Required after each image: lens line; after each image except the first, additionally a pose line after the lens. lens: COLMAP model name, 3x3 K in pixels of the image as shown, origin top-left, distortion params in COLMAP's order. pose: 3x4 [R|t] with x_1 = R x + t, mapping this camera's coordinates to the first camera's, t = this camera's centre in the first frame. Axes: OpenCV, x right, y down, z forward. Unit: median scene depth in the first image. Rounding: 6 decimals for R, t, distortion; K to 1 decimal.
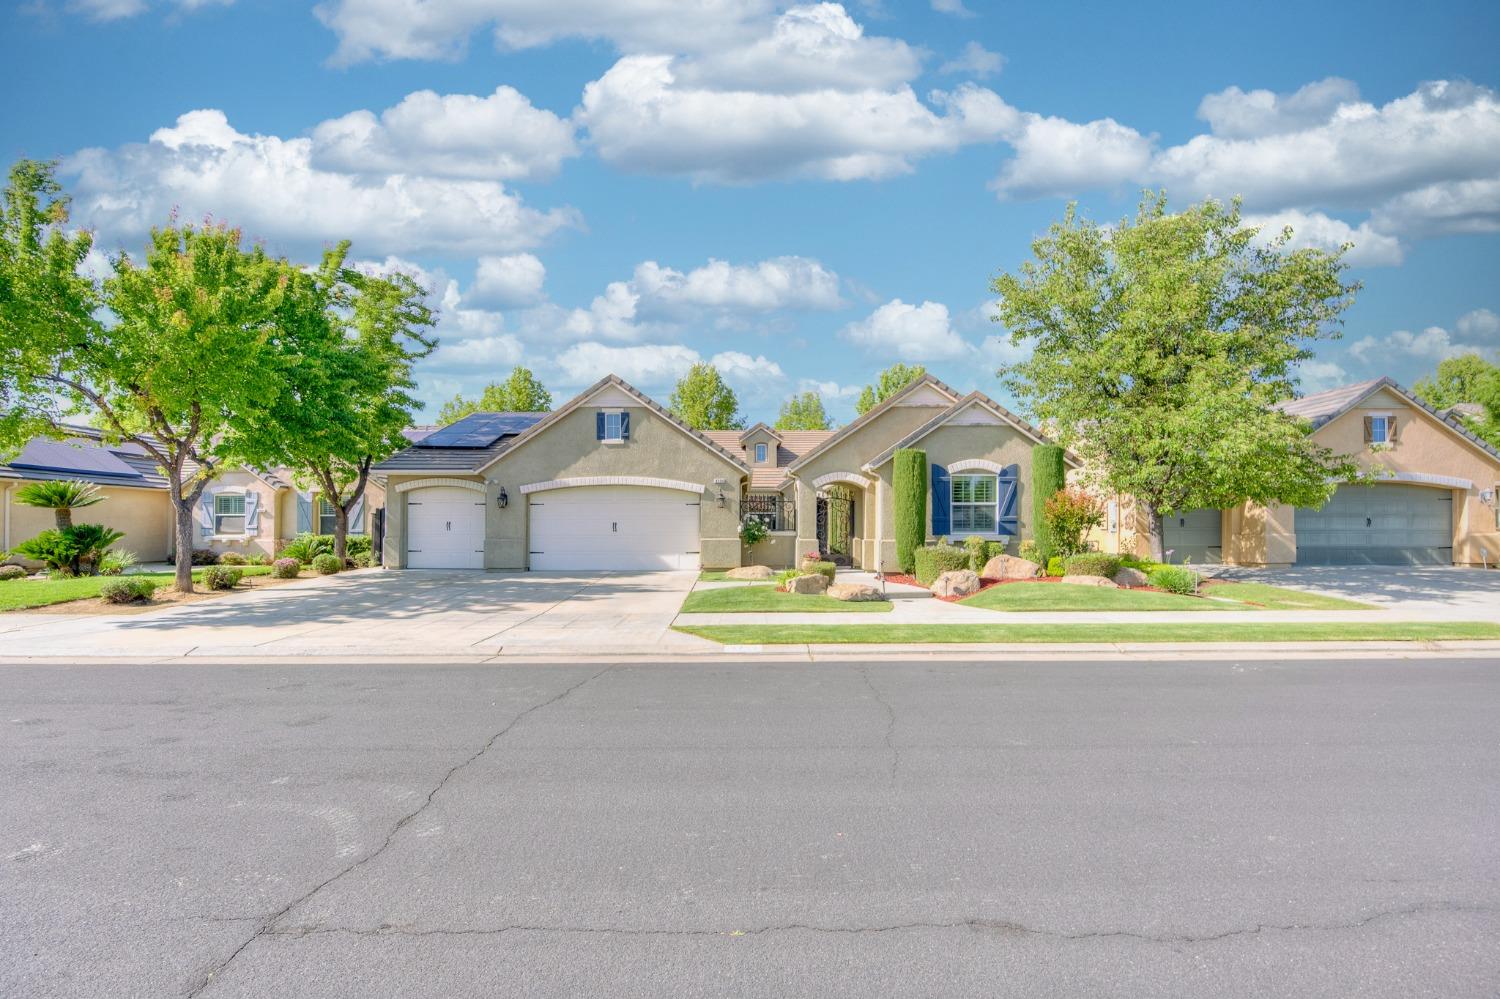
lens RADIAL K [[605.2, 0, 746.4], [0, 605.2, 522.2], [0, 0, 1]] dist [-0.007739, -0.000436]
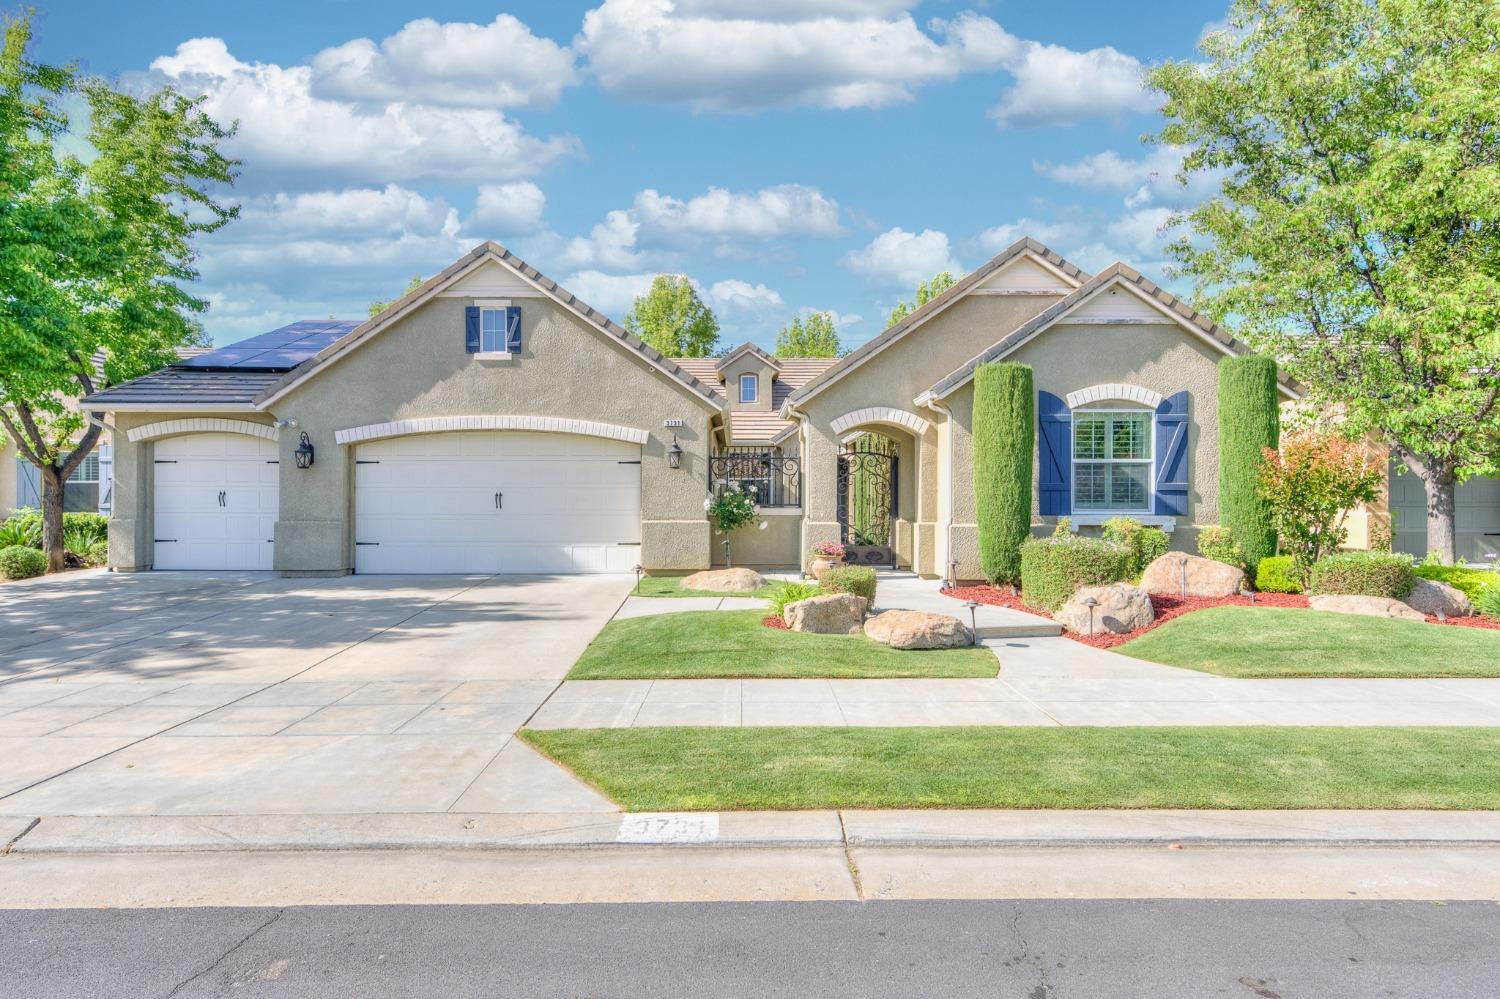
lens RADIAL K [[736.9, 0, 753.4], [0, 736.9, 499.0], [0, 0, 1]] dist [-0.000971, -0.000328]
pose [[0.999788, 0.000716, 0.020573, 0.019332], [-0.000890, 0.999964, 0.008436, -0.000044], [-0.020566, -0.008452, 0.999753, 0.276216]]
